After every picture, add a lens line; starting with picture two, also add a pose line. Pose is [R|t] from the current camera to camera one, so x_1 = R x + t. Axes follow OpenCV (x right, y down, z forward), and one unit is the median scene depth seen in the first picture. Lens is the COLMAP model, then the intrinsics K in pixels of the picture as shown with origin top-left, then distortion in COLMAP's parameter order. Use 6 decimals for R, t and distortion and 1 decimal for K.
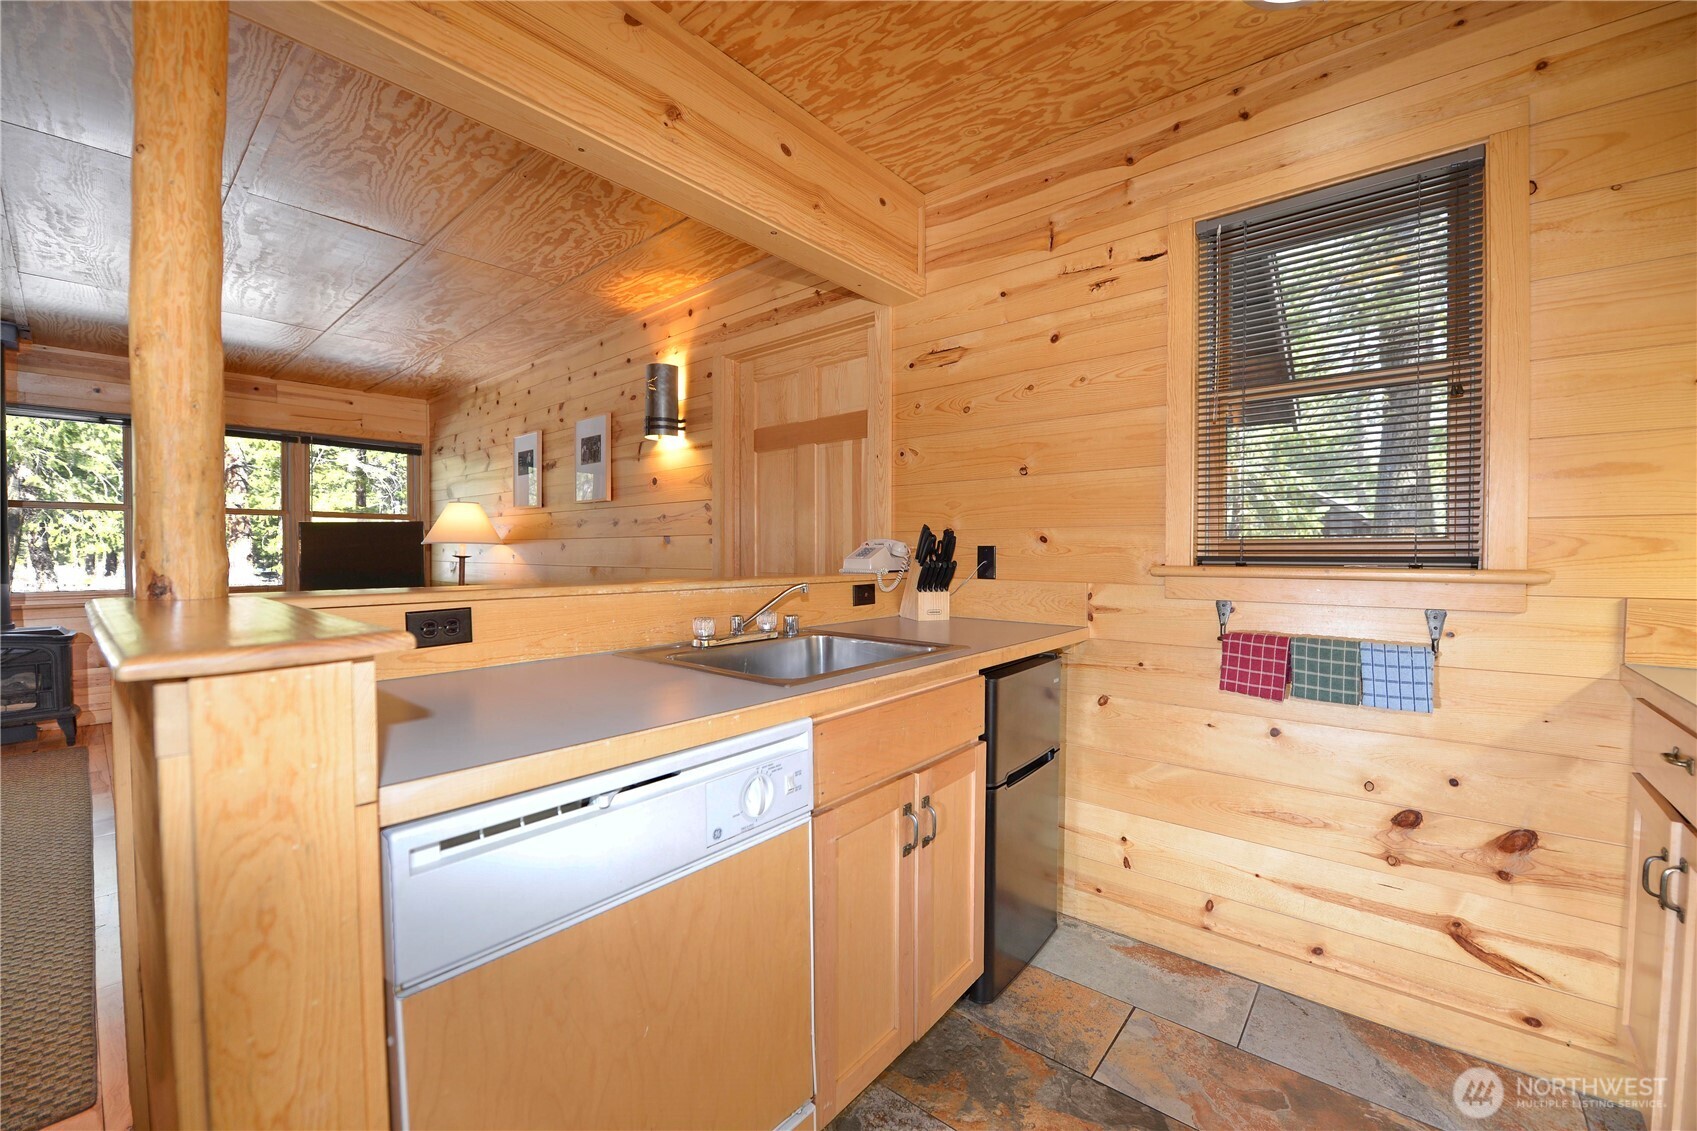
lens RADIAL K [[675.5, 0, 848.5], [0, 675.5, 565.5], [0, 0, 1]] dist [-0.015523, -0.003869]
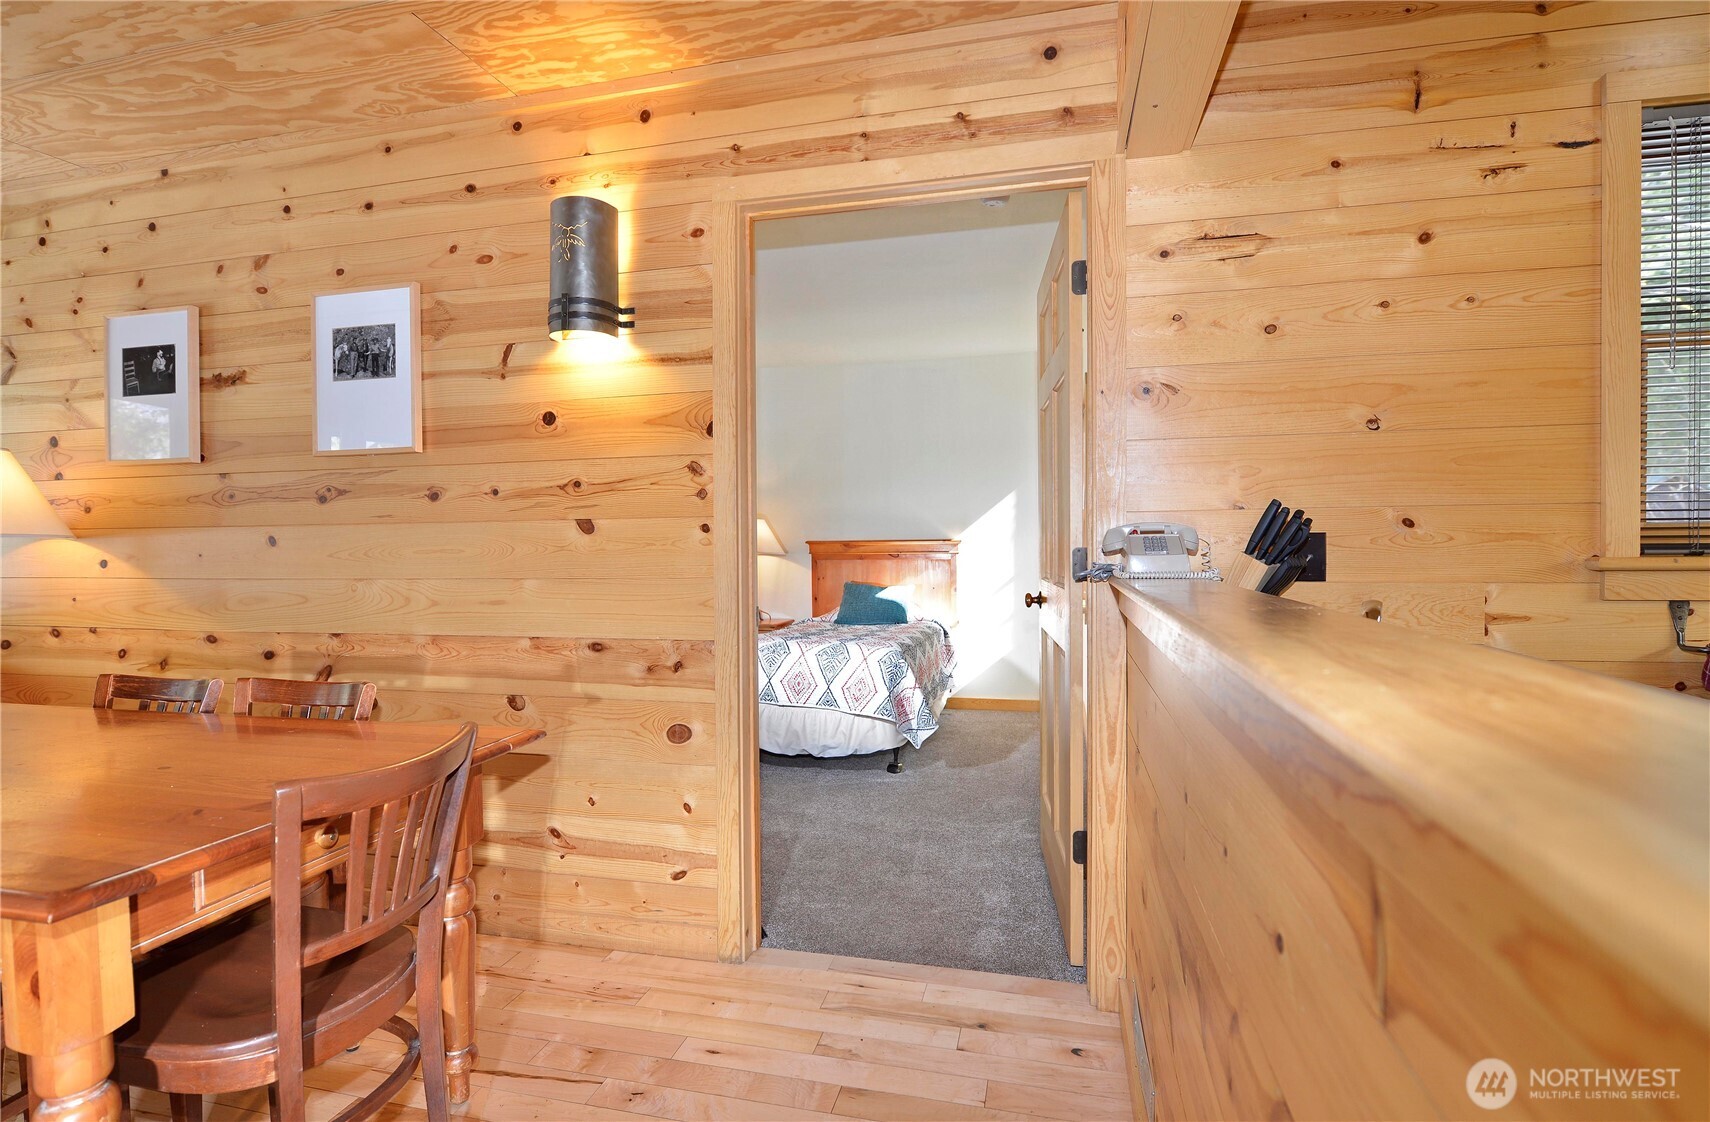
lens RADIAL K [[834.6, 0, 855.0], [0, 834.6, 561.0], [0, 0, 1]] dist [-0.011203, -0.001285]
pose [[0.892970, -0.018871, 0.449720, -0.728691], [0.019697, 0.999802, 0.002843, -0.015058], [-0.449685, 0.006320, 0.893165, 0.578965]]
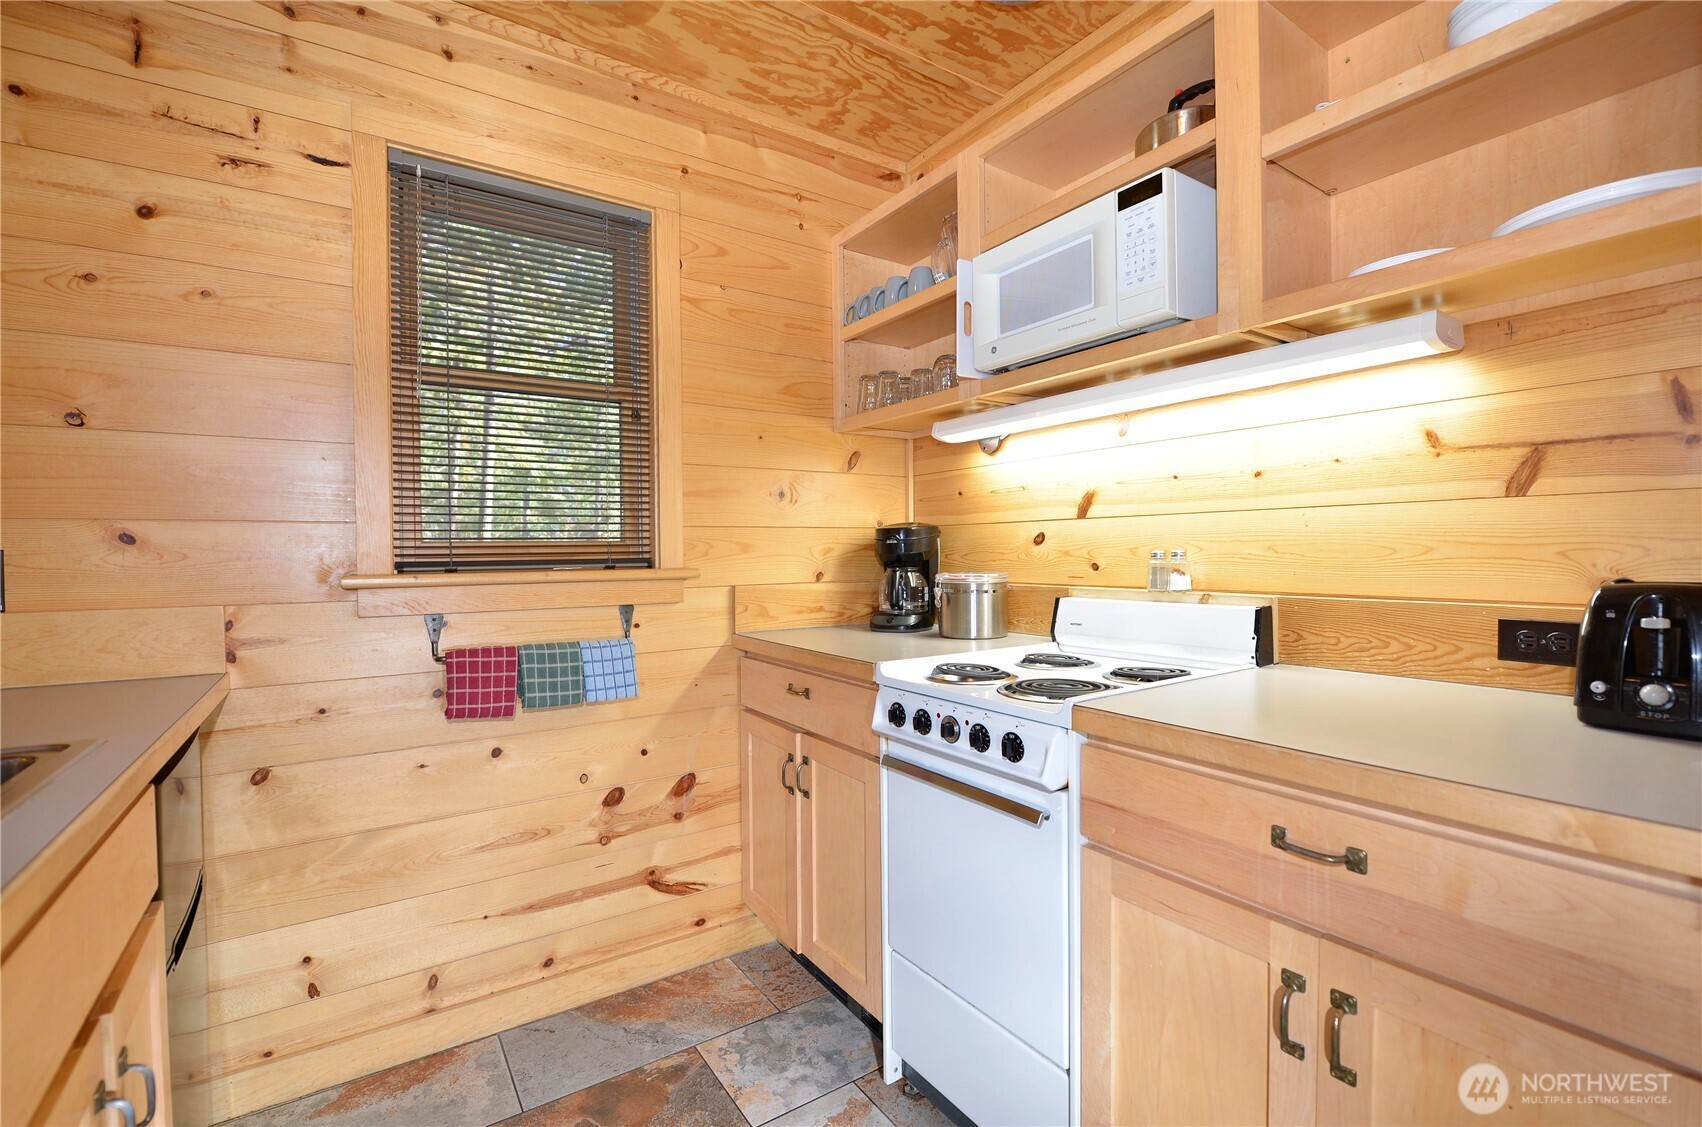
lens RADIAL K [[731.2, 0, 851.0], [0, 731.2, 563.5], [0, 0, 1]] dist [-0.019044, -0.000466]
pose [[0.271014, -0.018758, 0.962393, -0.176660], [0.030430, 0.999477, 0.010911, -0.005164], [-0.962094, 0.026328, 0.271443, 0.248896]]
